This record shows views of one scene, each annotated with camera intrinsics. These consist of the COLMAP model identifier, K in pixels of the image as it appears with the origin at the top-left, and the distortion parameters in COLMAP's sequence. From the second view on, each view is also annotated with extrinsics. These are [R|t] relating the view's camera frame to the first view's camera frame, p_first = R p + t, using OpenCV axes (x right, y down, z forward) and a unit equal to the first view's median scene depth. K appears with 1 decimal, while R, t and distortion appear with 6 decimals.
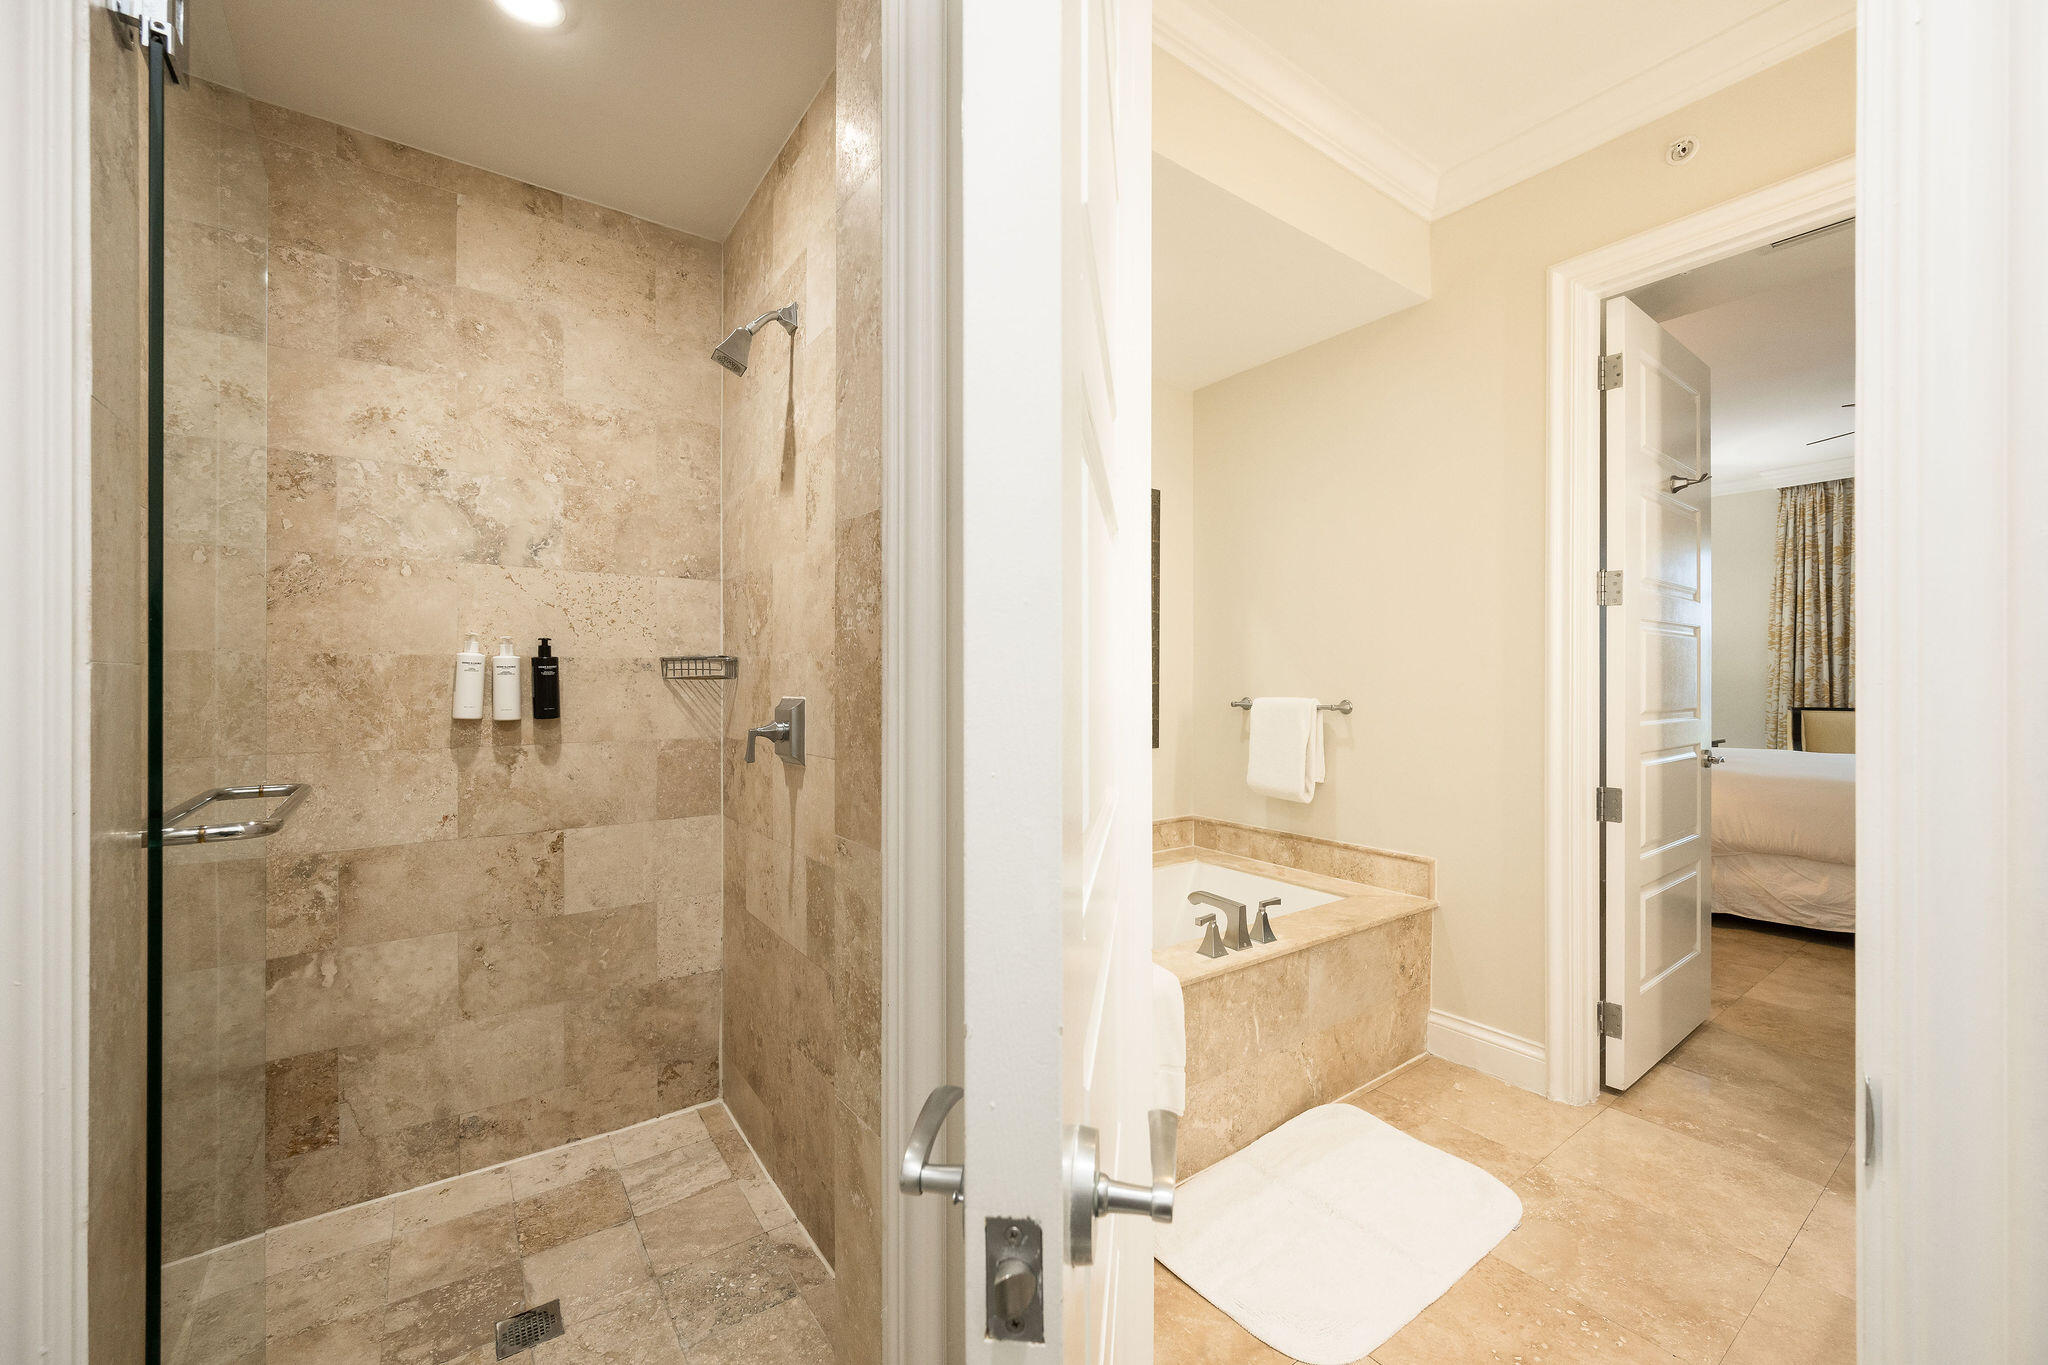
lens RADIAL K [[802.1, 0, 1022.1], [0, 802.1, 681.1], [0, 0, 1]] dist [-0.001731, -0.000196]
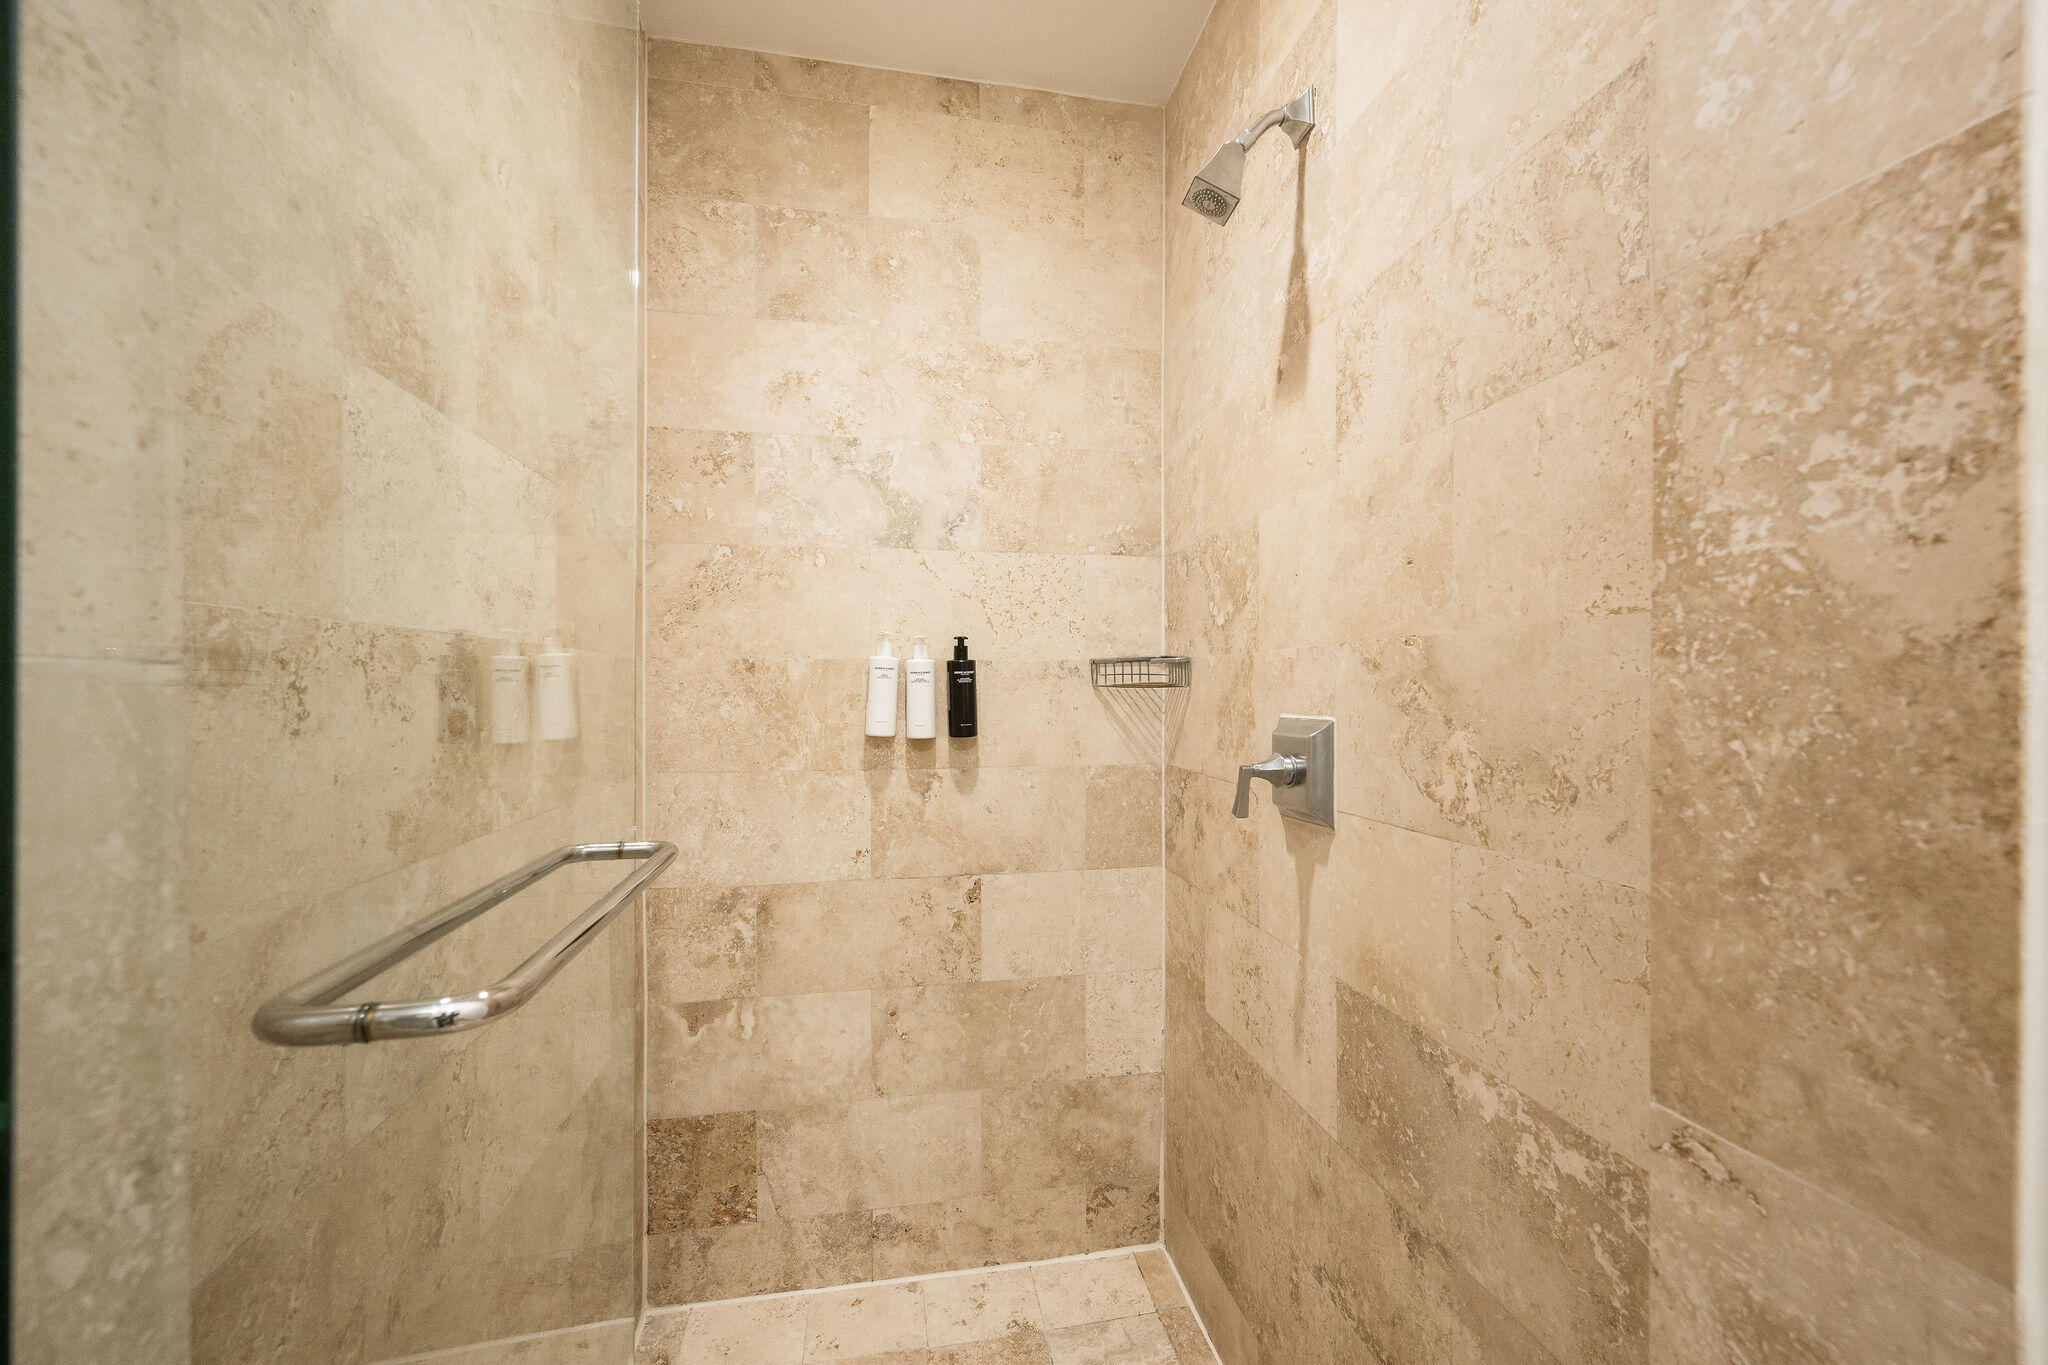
lens RADIAL K [[802.1, 0, 1027.4], [0, 802.1, 683.4], [0, 0, 1]] dist [-0.001731, -0.000196]
pose [[0.904335, -0.002820, -0.426813, -0.201644], [0.000789, 0.999988, -0.004936, -0.003003], [0.426822, 0.004127, 0.904326, 0.316524]]
